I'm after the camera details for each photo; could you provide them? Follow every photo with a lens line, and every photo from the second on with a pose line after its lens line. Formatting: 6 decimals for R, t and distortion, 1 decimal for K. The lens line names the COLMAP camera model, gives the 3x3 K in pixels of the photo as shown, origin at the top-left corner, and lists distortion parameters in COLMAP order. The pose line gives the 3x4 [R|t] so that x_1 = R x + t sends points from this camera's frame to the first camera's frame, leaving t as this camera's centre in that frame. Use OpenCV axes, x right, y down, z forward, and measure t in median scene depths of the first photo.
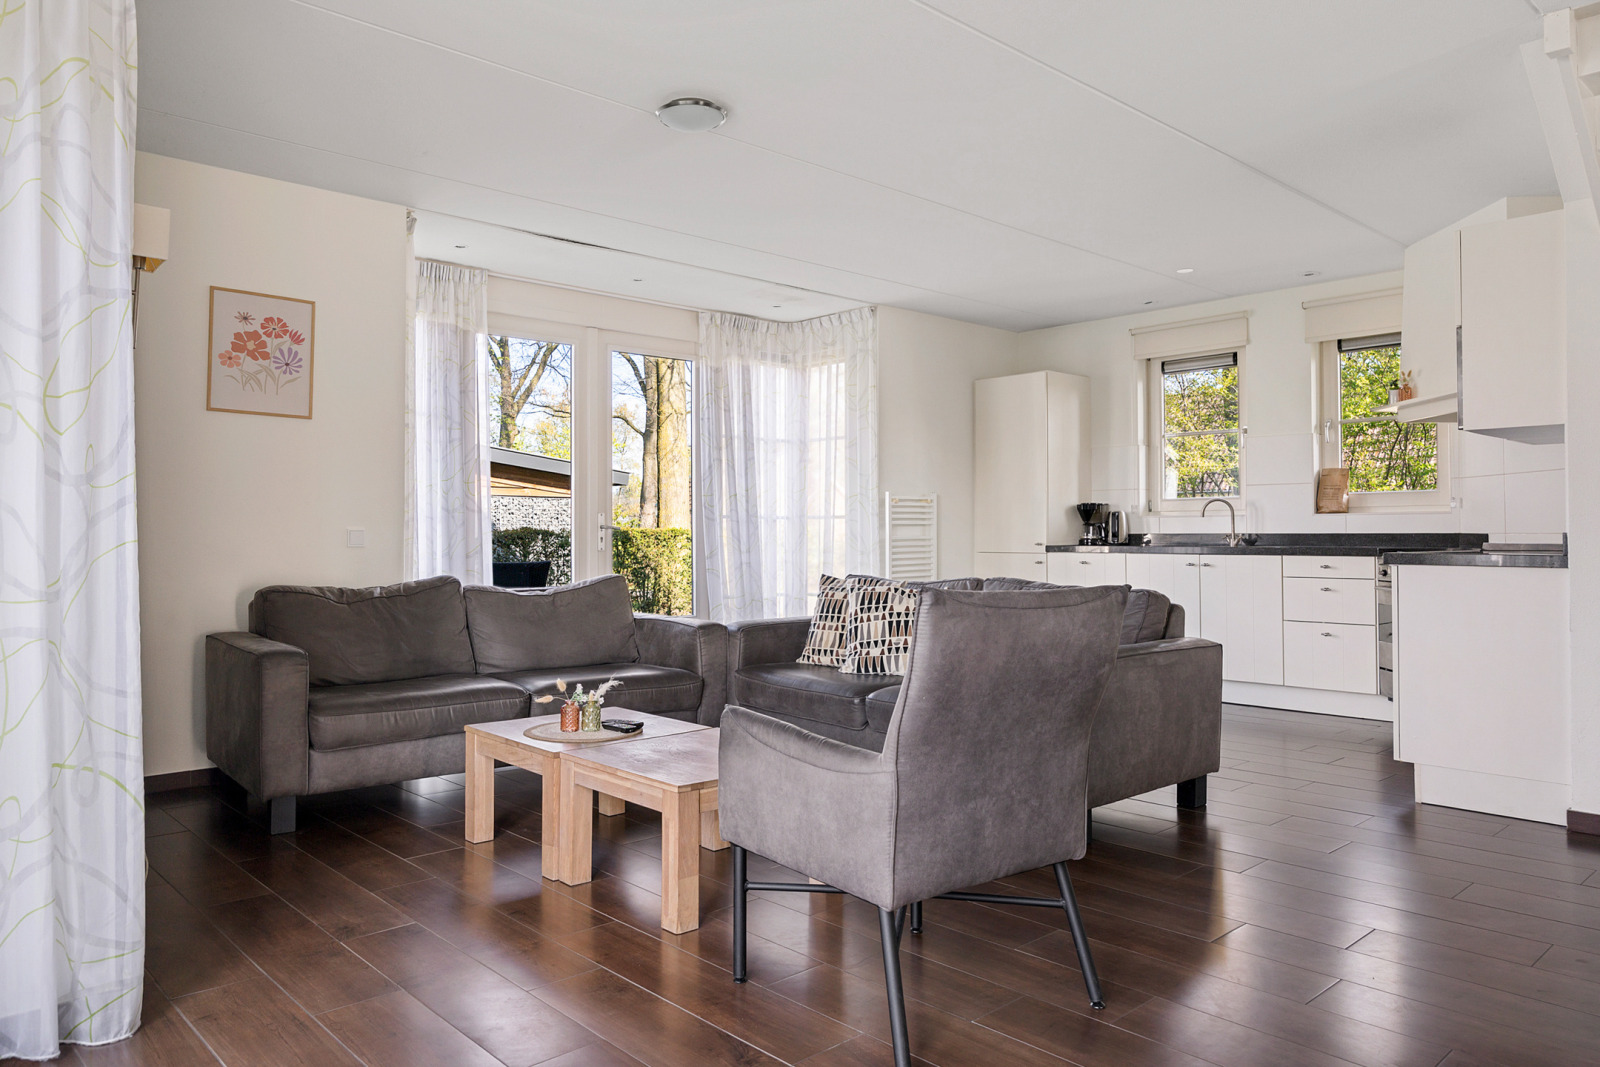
lens RADIAL K [[1082.2, 0, 793.2], [0, 1082.2, 525.5], [0, 0, 1]] dist [0.005049, -0.000012]
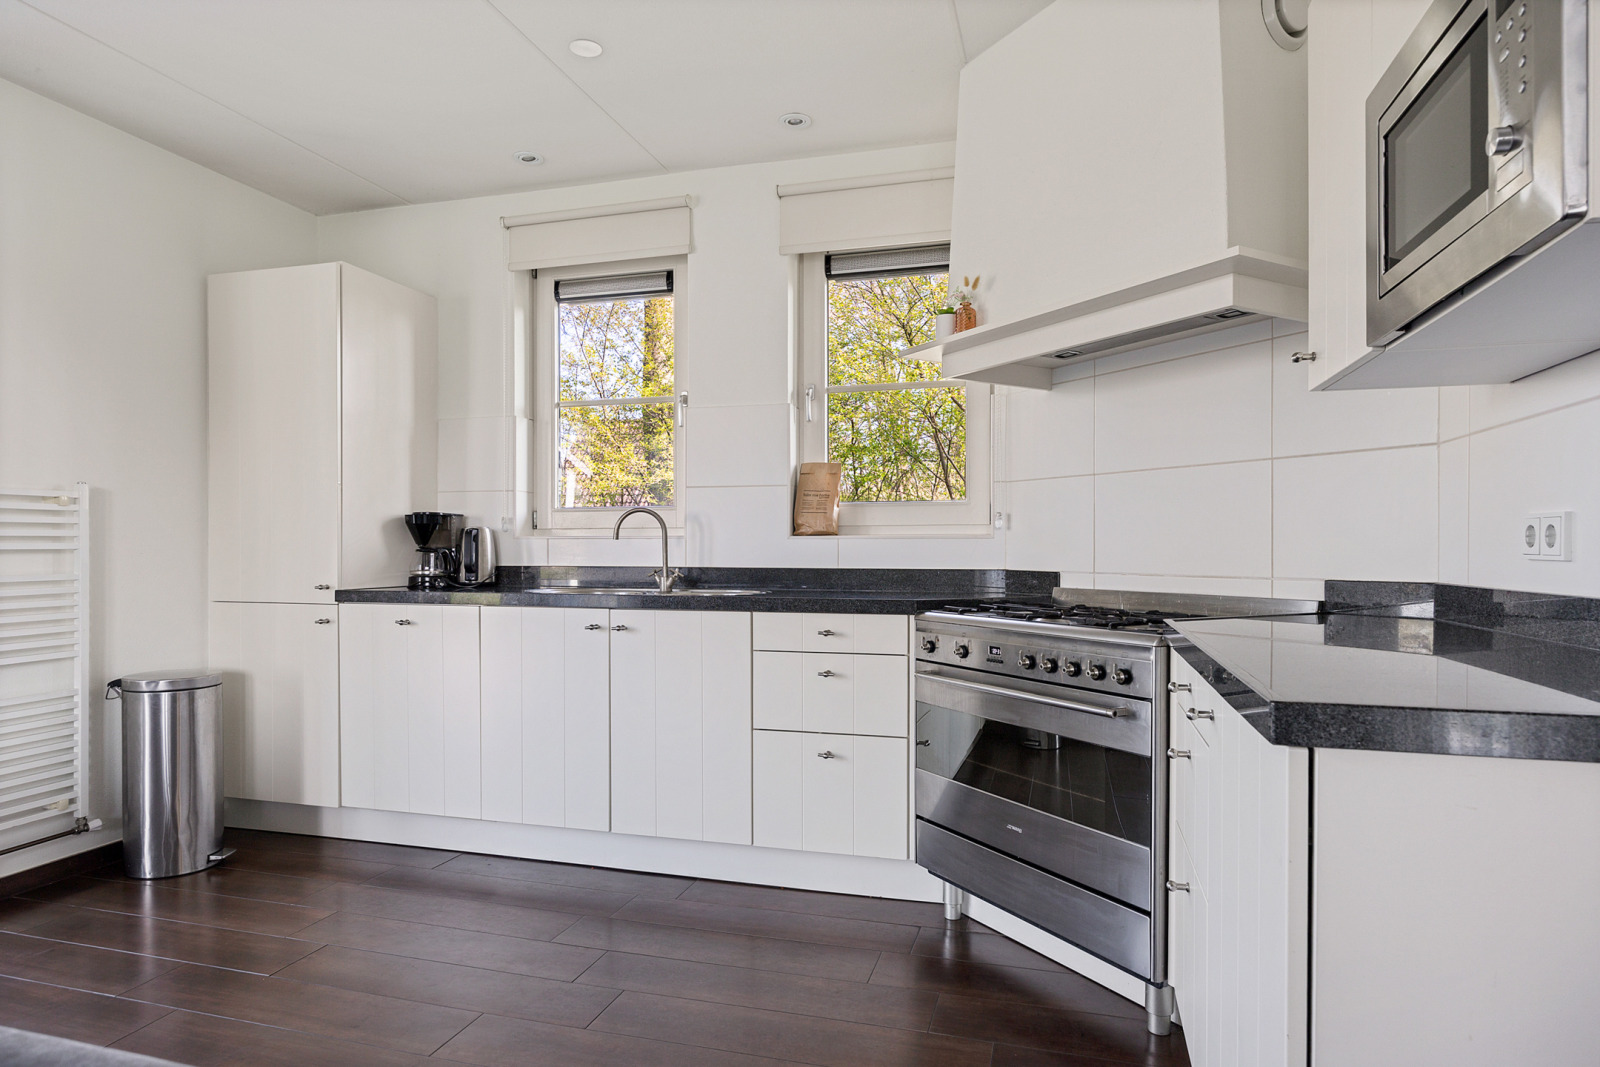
lens RADIAL K [[945.9, 0, 794.1], [0, 945.9, 538.8], [0, 0, 1]] dist [-0.005117, -0.000498]
pose [[0.857494, 0.007760, 0.514435, 0.186744], [-0.007014, 0.999970, -0.003392, -0.006615], [-0.514446, -0.000700, 0.857523, 0.484912]]
